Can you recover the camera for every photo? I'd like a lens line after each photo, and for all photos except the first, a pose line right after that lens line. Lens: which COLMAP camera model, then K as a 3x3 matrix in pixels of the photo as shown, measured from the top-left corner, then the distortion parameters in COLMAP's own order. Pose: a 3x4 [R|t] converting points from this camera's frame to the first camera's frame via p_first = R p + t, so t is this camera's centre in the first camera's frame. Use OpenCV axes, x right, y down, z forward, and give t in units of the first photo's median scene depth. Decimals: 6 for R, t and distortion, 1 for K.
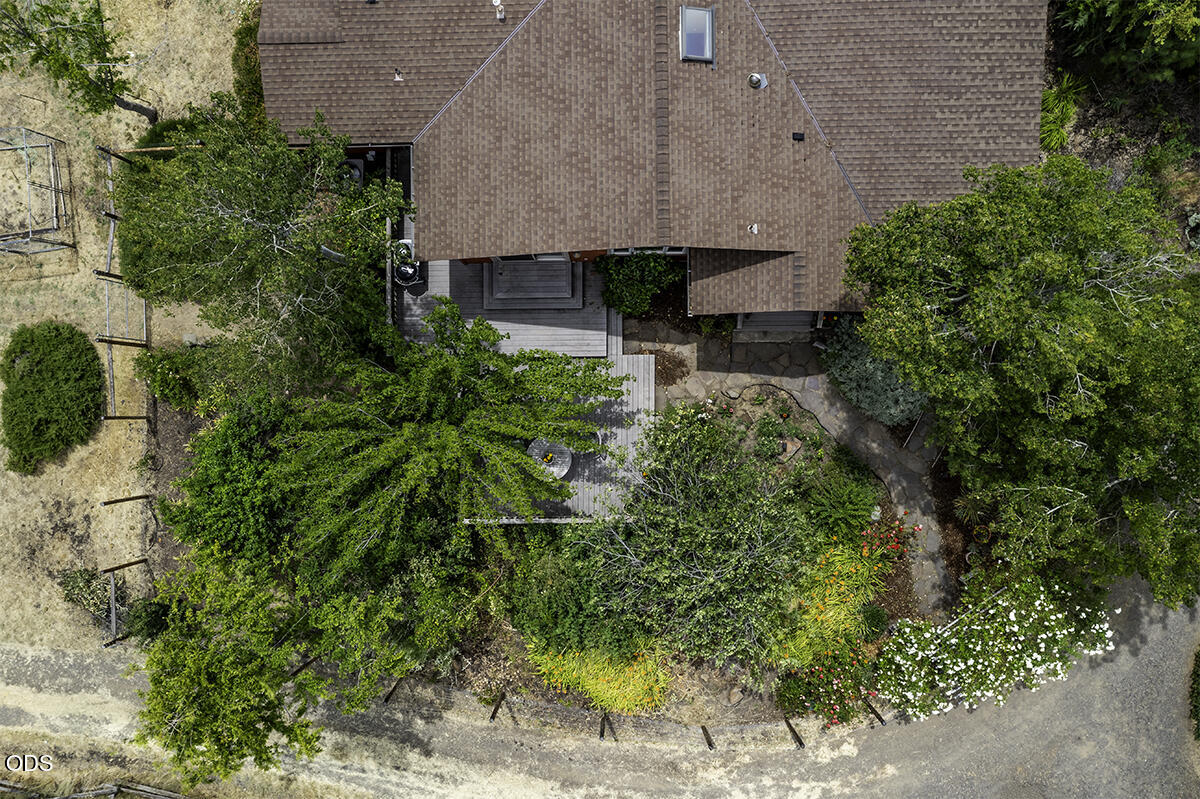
lens RADIAL K [[946.2, 0, 600.0], [0, 946.2, 399.5], [0, 0, 1]] dist [-0.020781, 0.002031]
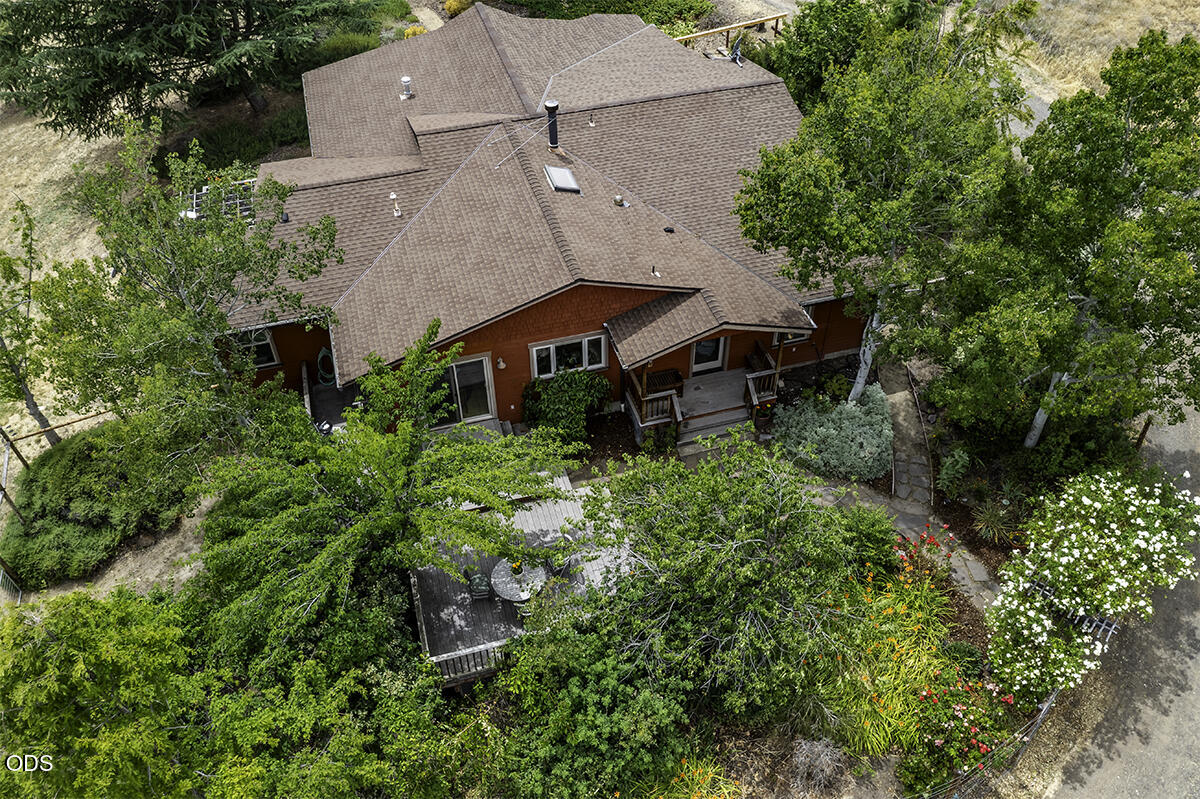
lens RADIAL K [[946.2, 0, 600.0], [0, 946.2, 399.5], [0, 0, 1]] dist [-0.020781, 0.002031]
pose [[0.962633, -0.189754, 0.193212, -0.135112], [0.270808, 0.674430, -0.686882, 0.637129], [0.000031, 0.713539, 0.700616, 0.336399]]
